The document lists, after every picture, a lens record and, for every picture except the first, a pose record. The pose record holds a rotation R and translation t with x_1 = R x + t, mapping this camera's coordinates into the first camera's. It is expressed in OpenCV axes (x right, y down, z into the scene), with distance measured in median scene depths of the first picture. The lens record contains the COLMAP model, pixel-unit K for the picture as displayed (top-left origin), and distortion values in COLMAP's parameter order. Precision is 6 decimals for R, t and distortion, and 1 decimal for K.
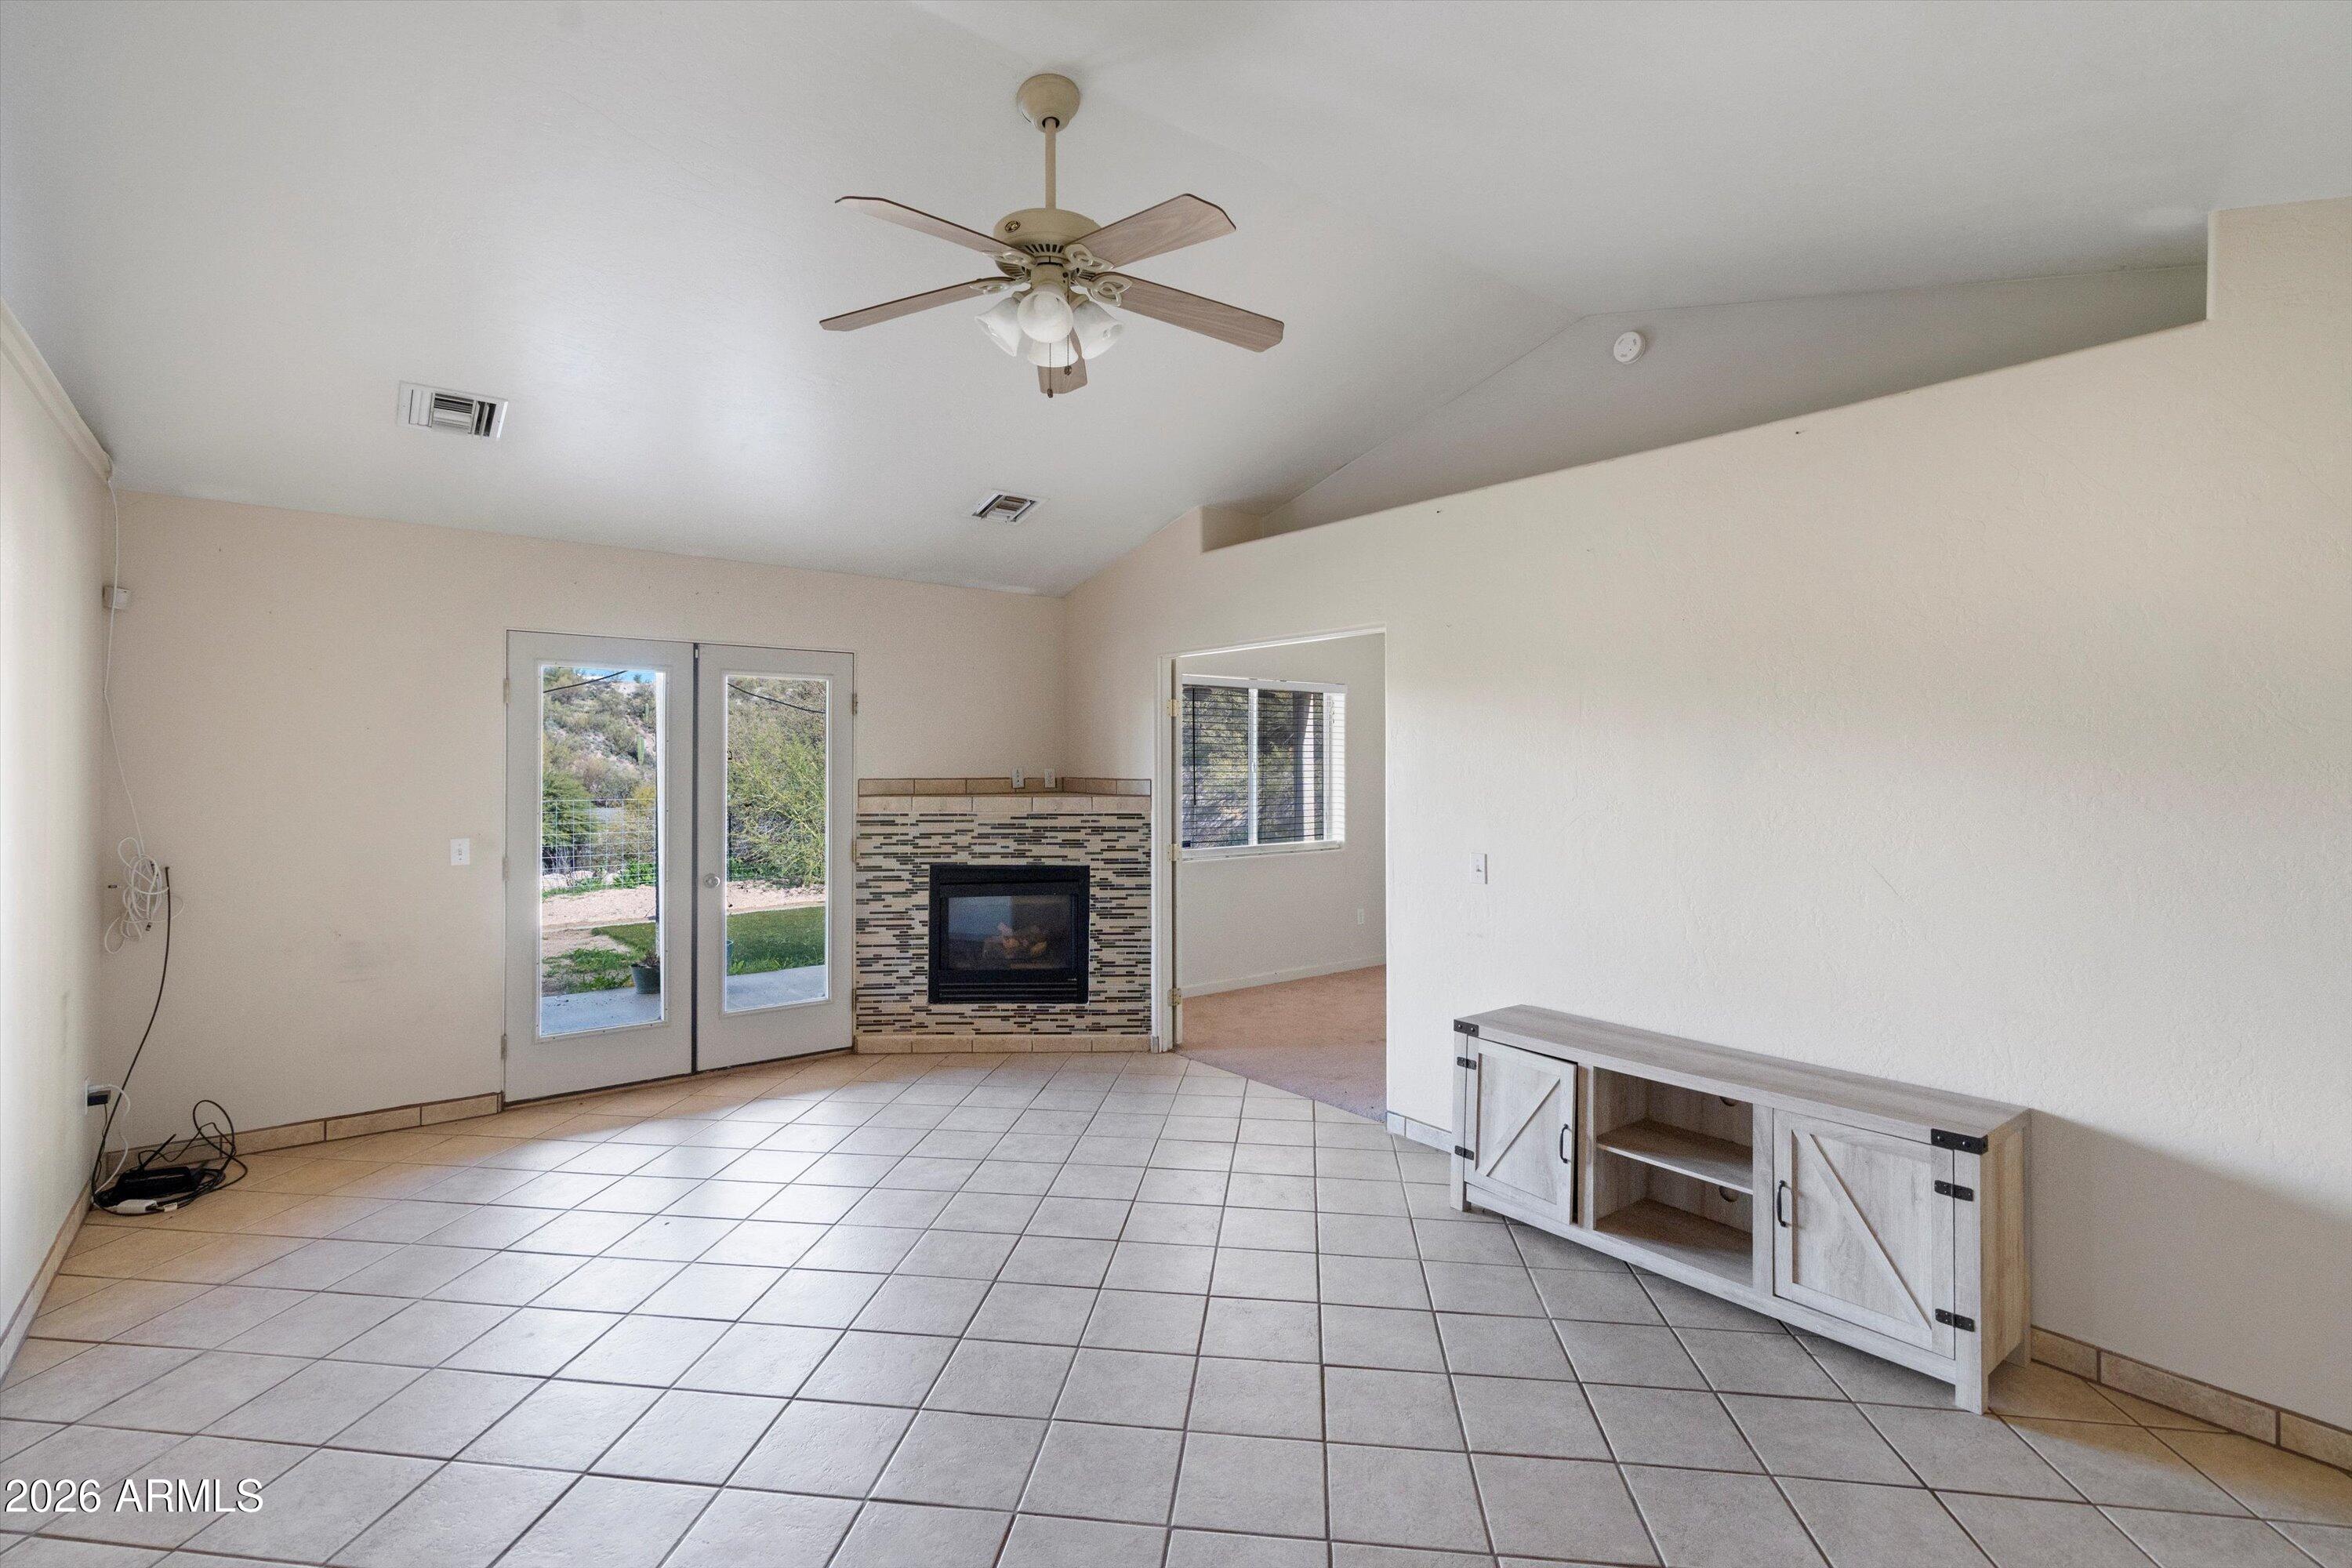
lens RADIAL K [[1107.4, 0, 1172.9], [0, 1107.4, 760.4], [0, 0, 1]] dist [-0.000368, -0.000490]
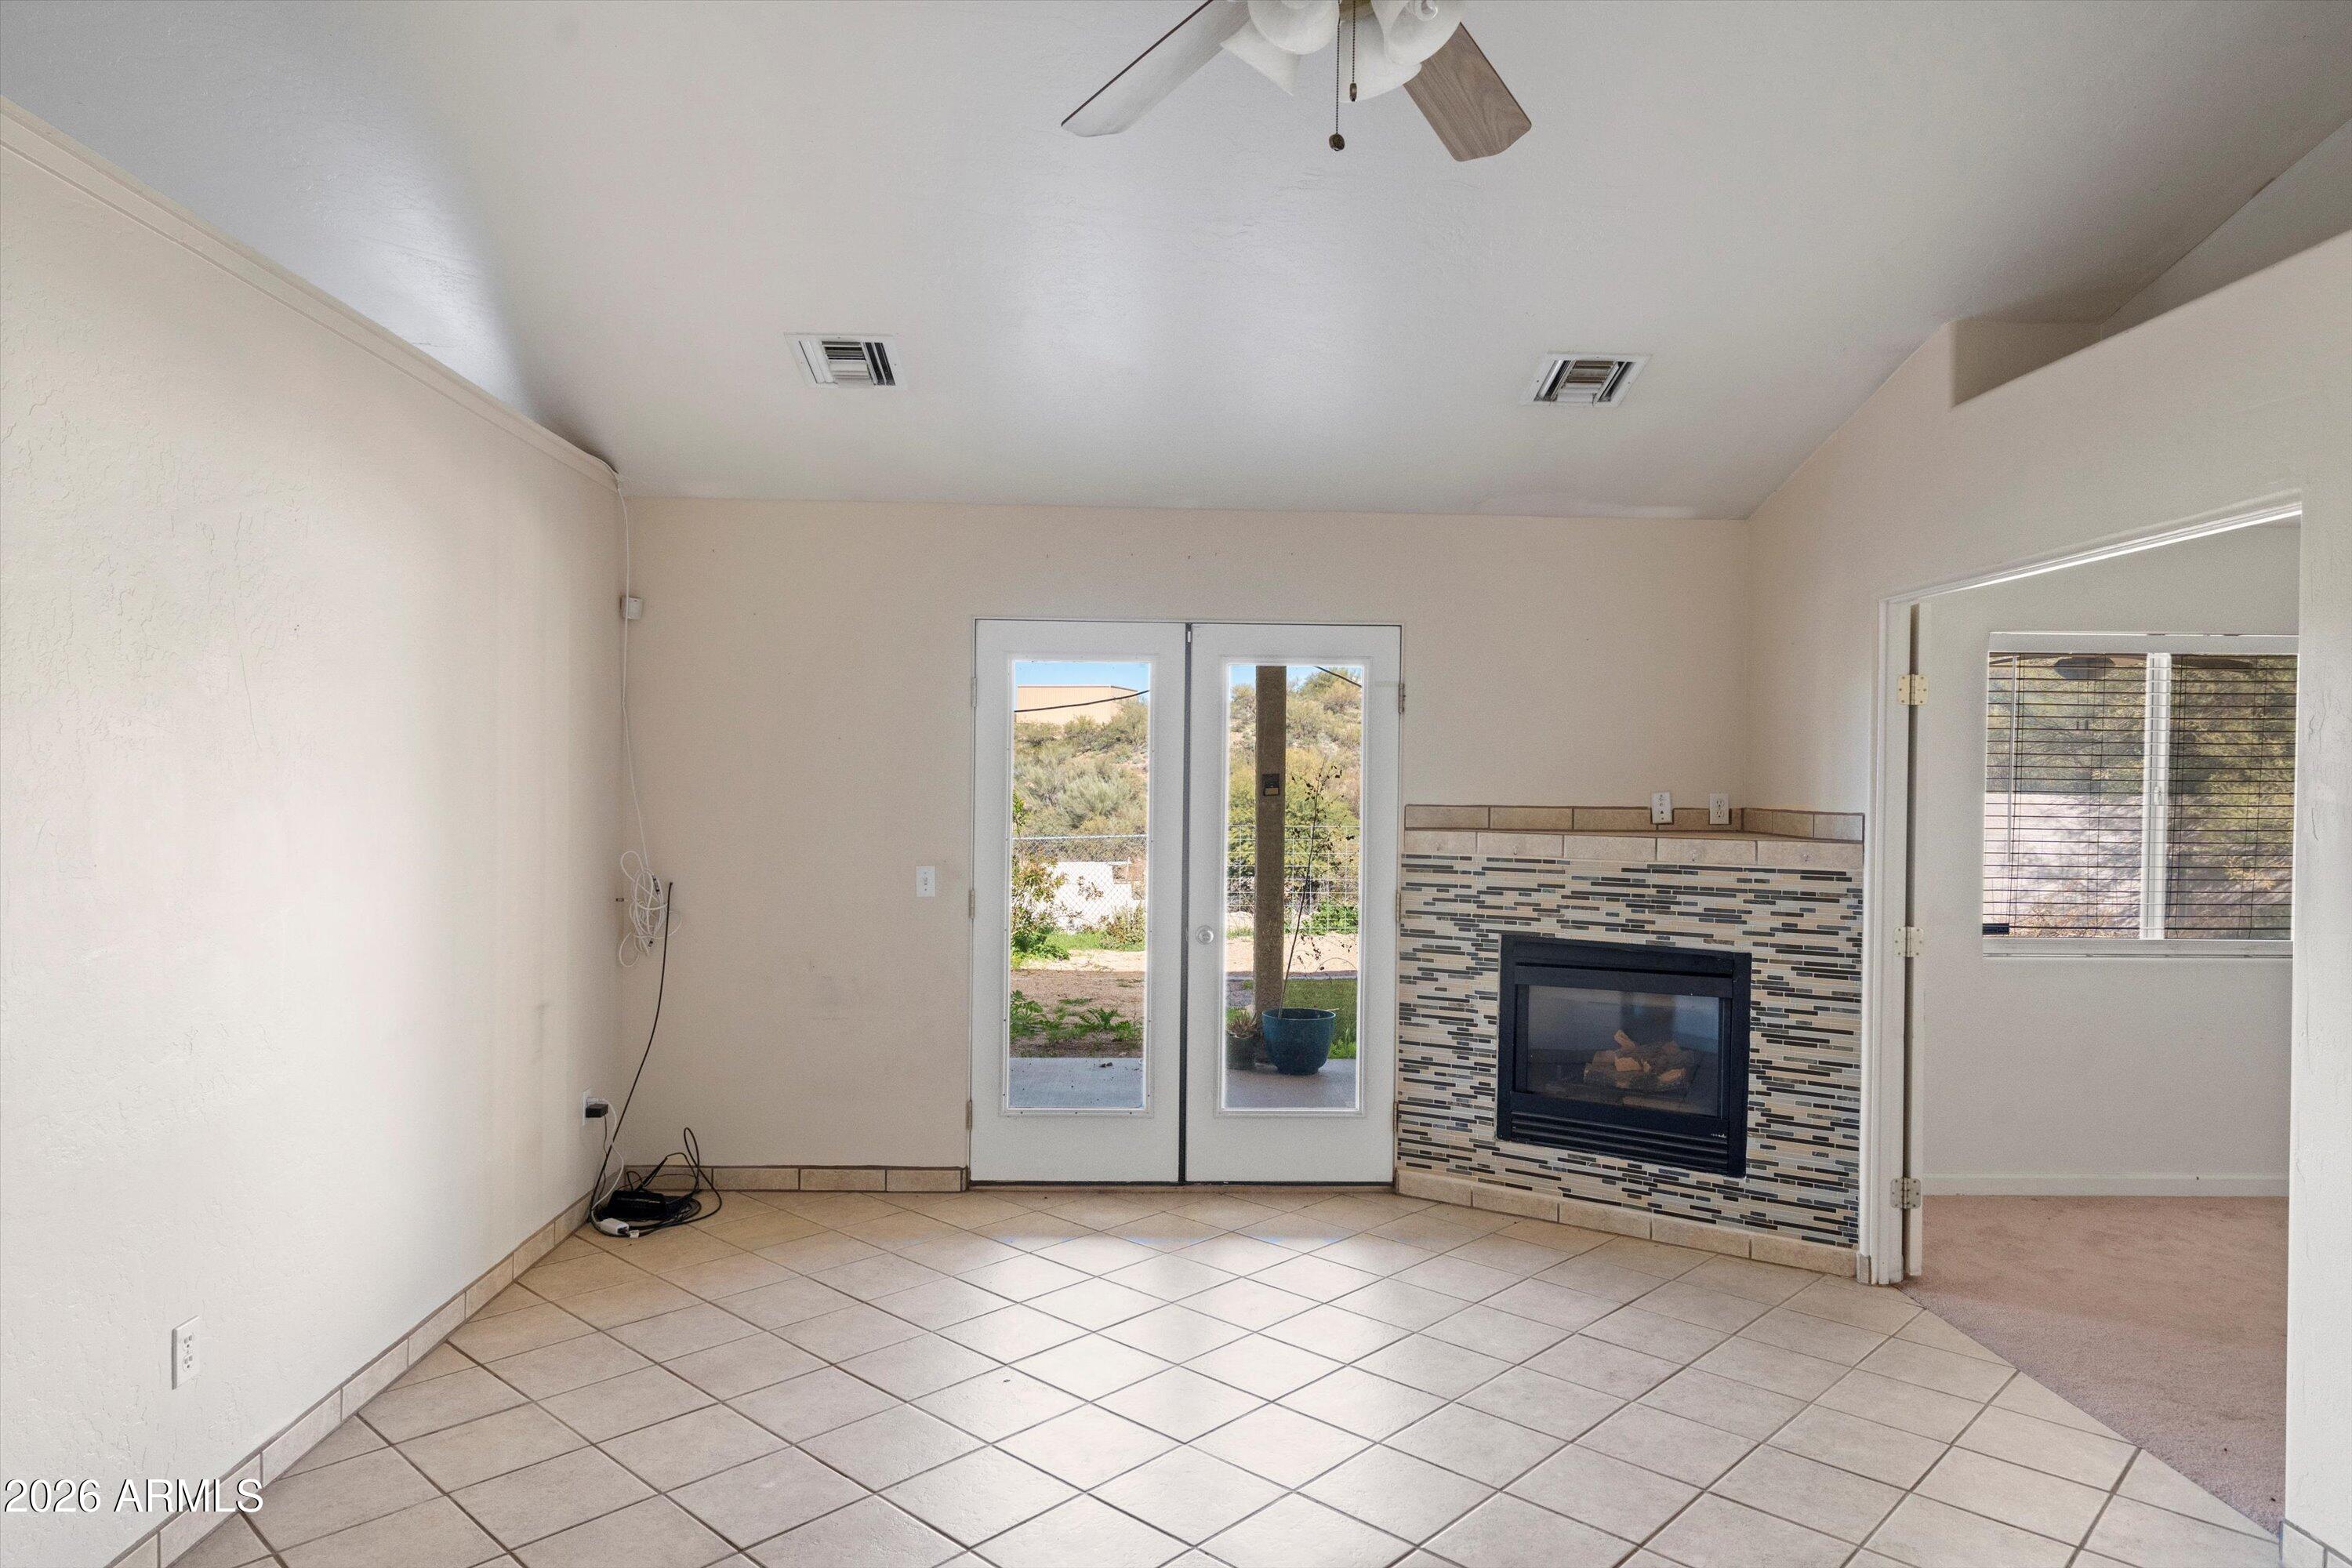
lens RADIAL K [[1456.1, 0, 1148.2], [0, 1456.1, 800.7], [0, 0, 1]] dist [0.006627, 0.003973]
pose [[0.803180, 0.015532, -0.595534, 0.135585], [-0.007811, 0.999849, 0.015542, 0.001259], [0.595685, -0.007832, 0.803180, 0.161138]]
